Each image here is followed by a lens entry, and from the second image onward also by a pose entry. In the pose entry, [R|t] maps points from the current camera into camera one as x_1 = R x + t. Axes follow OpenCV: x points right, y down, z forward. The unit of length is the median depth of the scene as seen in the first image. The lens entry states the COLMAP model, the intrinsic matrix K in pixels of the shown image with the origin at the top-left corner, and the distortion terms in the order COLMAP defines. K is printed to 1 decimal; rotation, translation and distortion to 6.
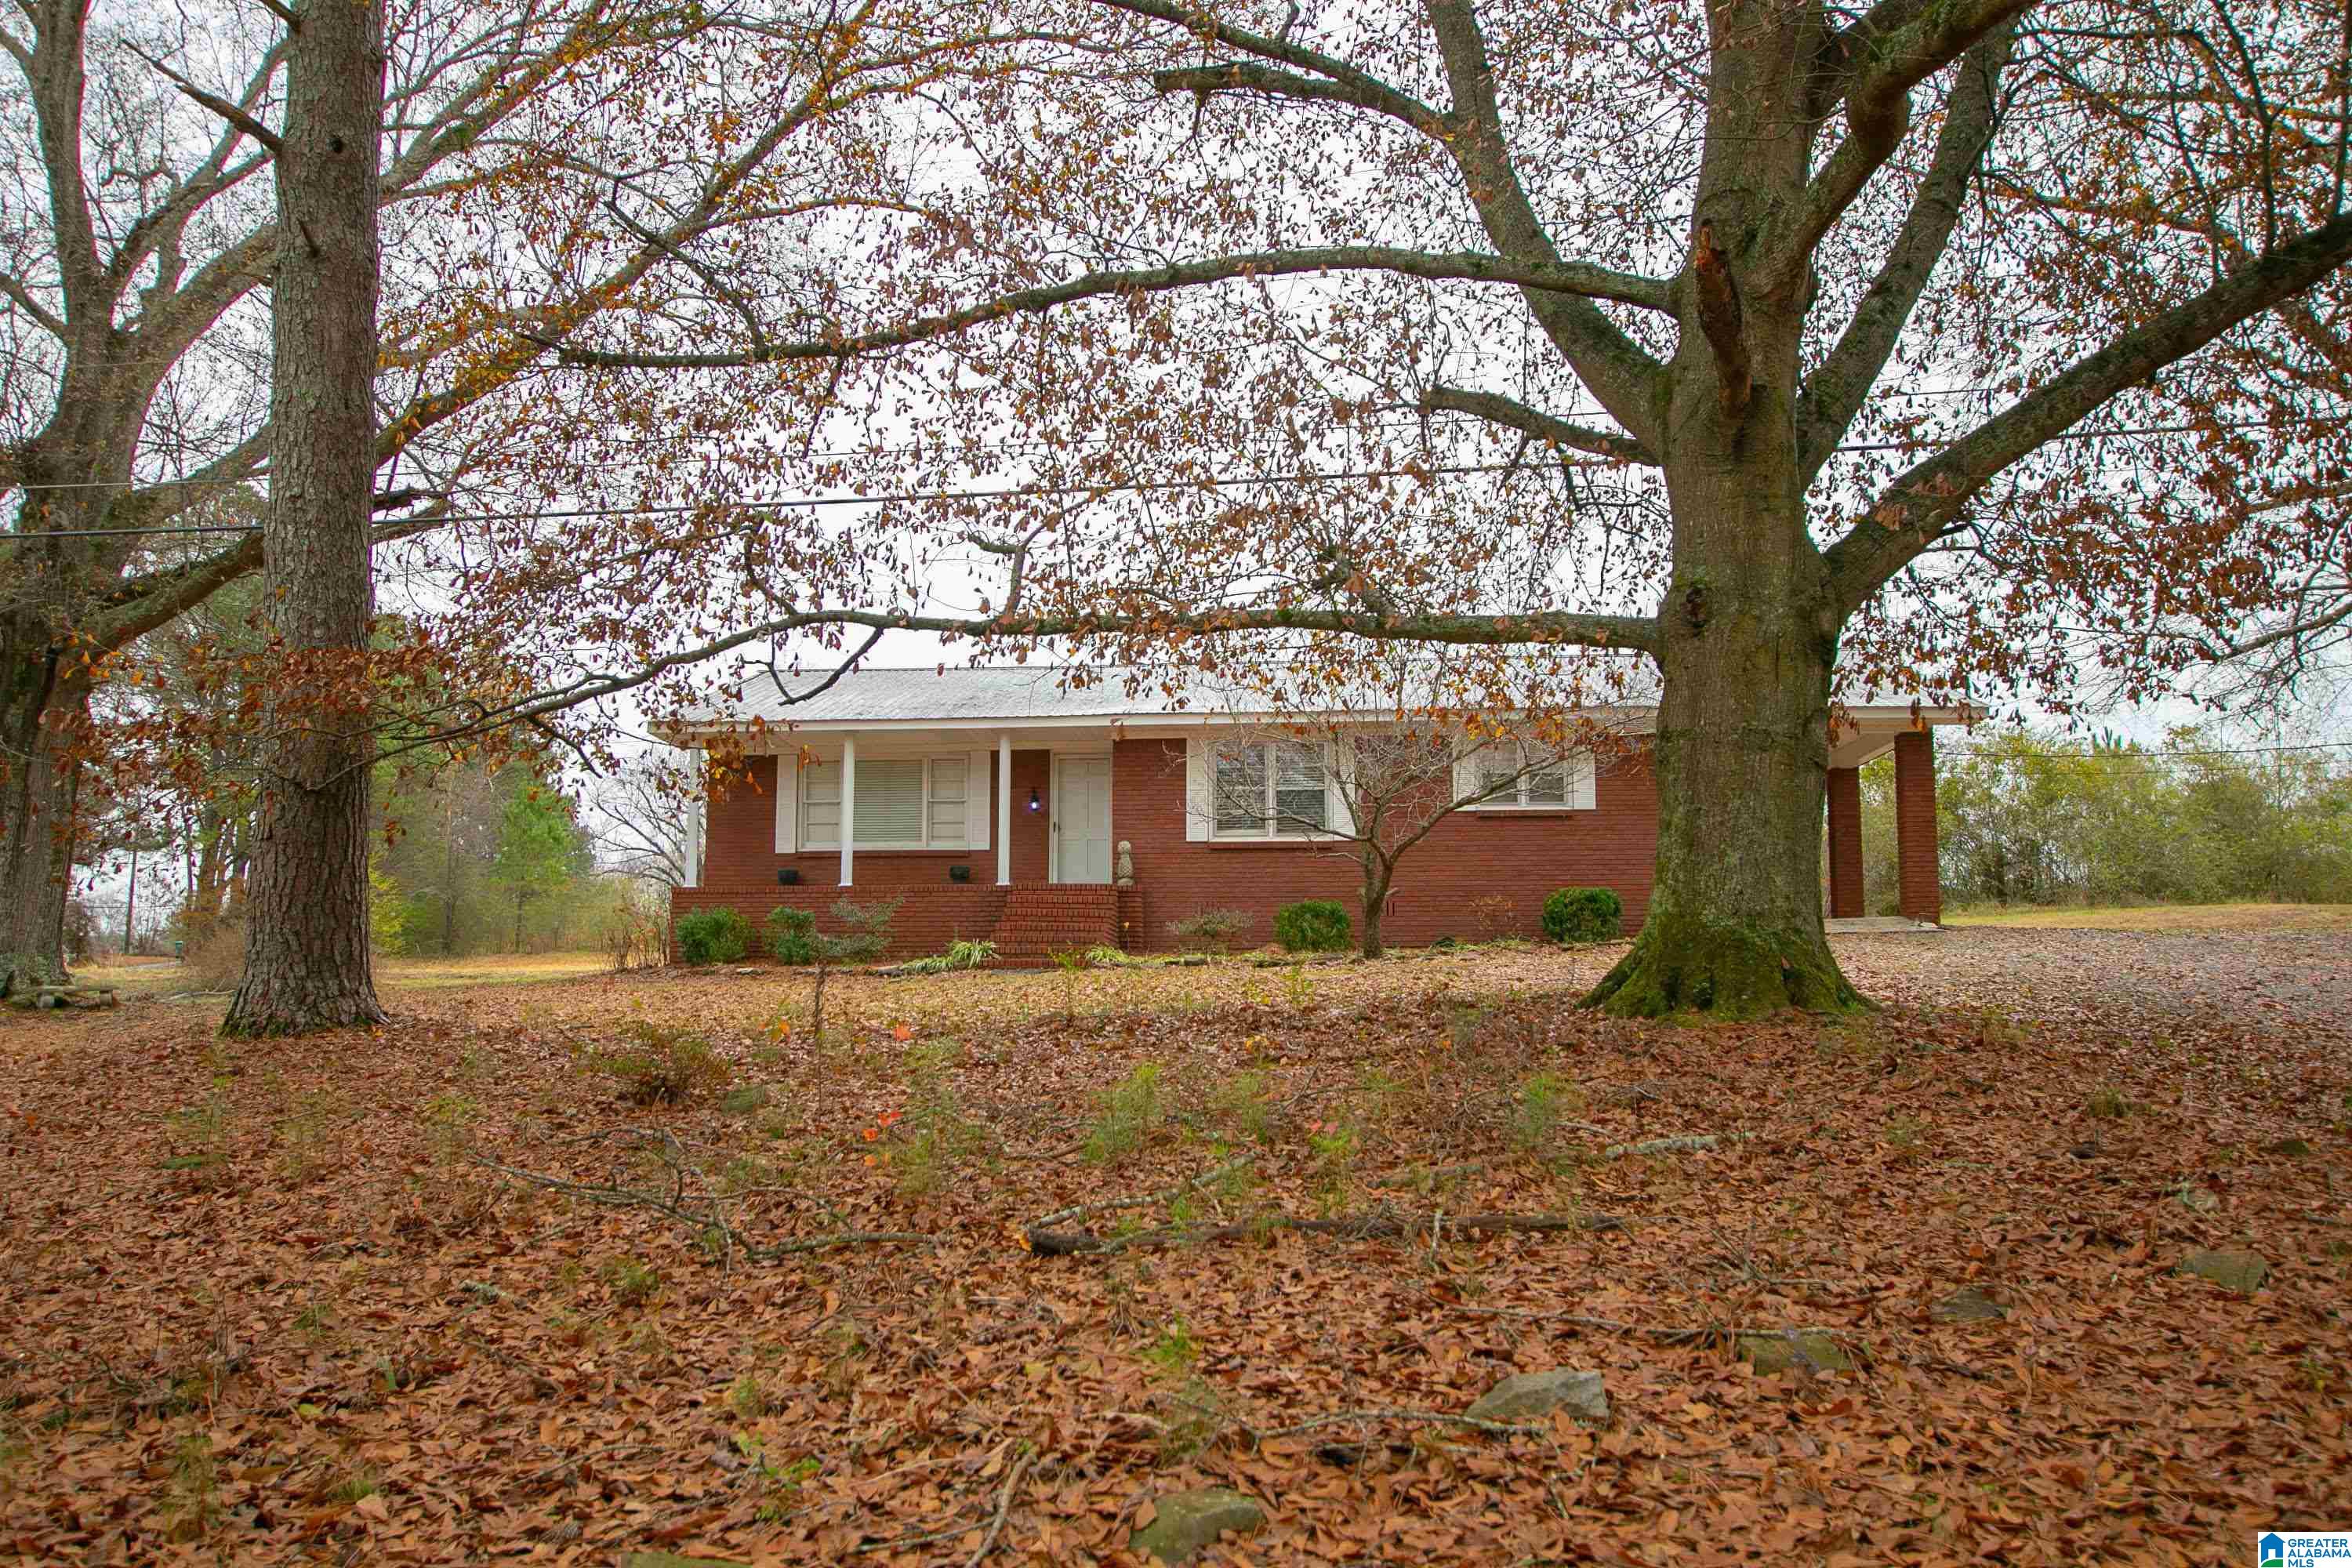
lens RADIAL K [[1918.6, 0, 1161.6], [0, 1918.6, 787.9], [0, 0, 1]] dist [0.003100, 0.025958]
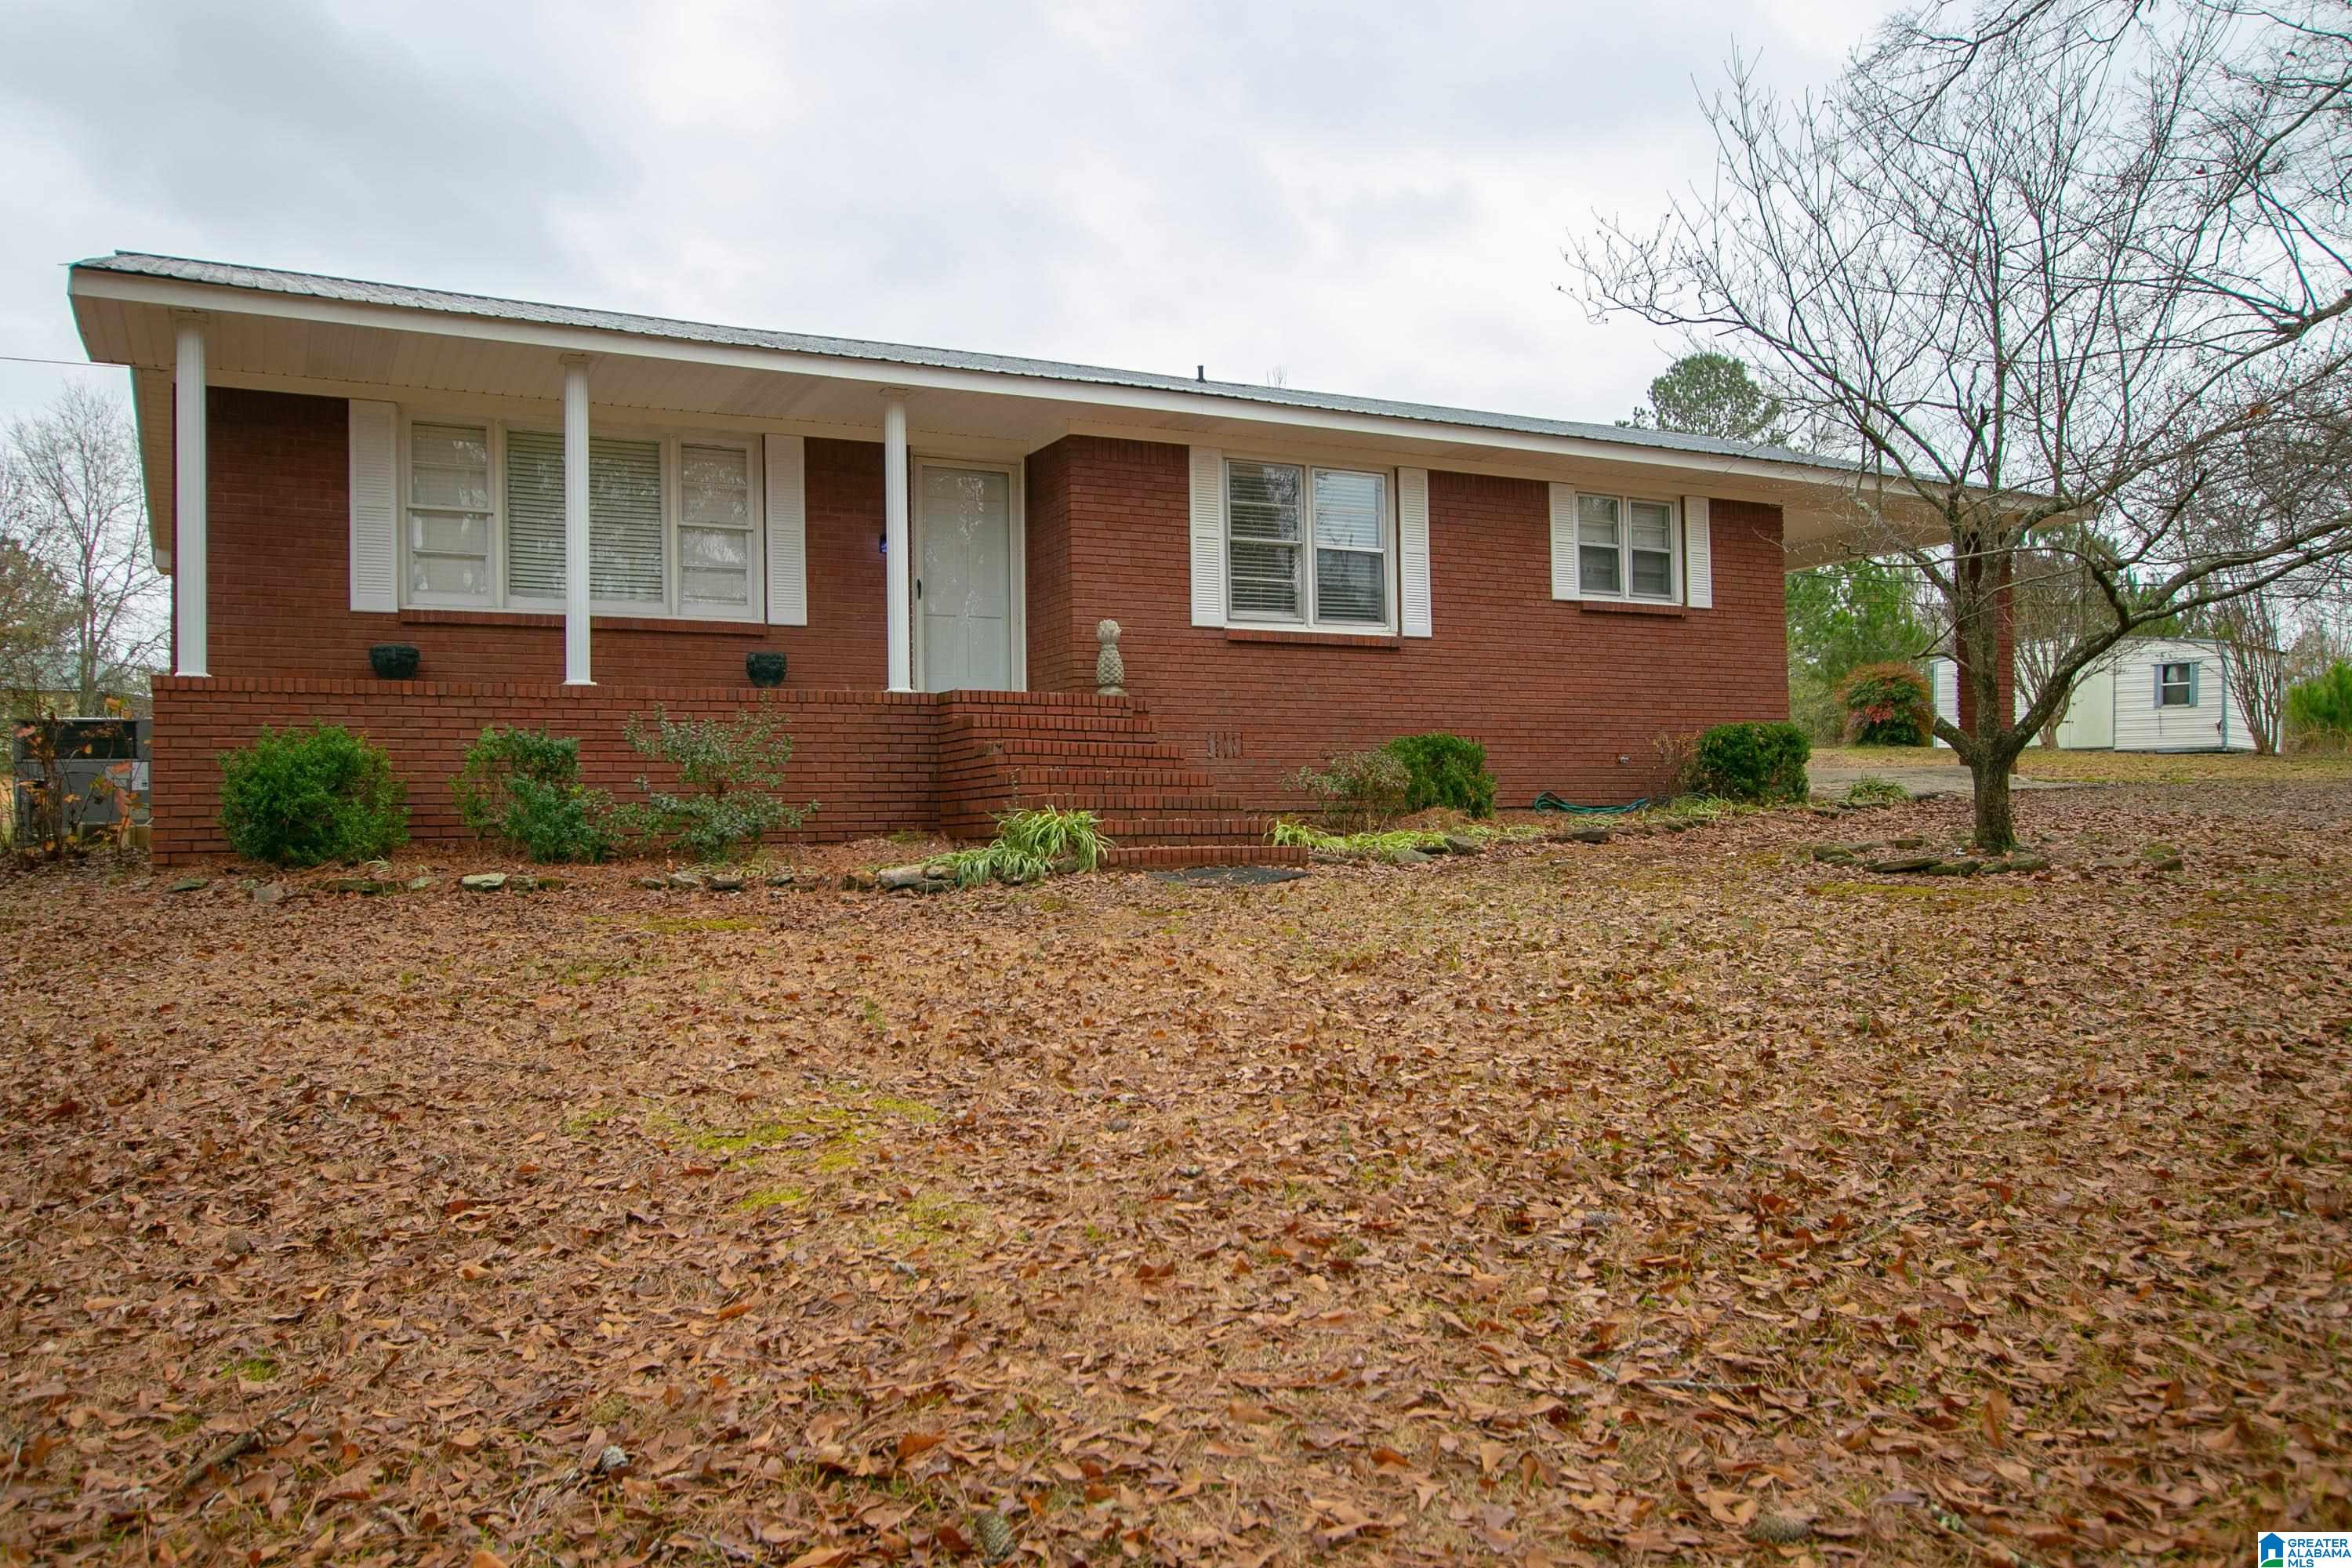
lens RADIAL K [[1751.2, 0, 1171.4], [0, 1751.2, 786.2], [0, 0, 1]] dist [0.012381, 0.001997]
pose [[0.849865, 0.001108, 0.526999, -0.457073], [-0.049039, 0.995825, 0.076990, 0.060897], [-0.524713, -0.091274, 0.846372, 0.951341]]
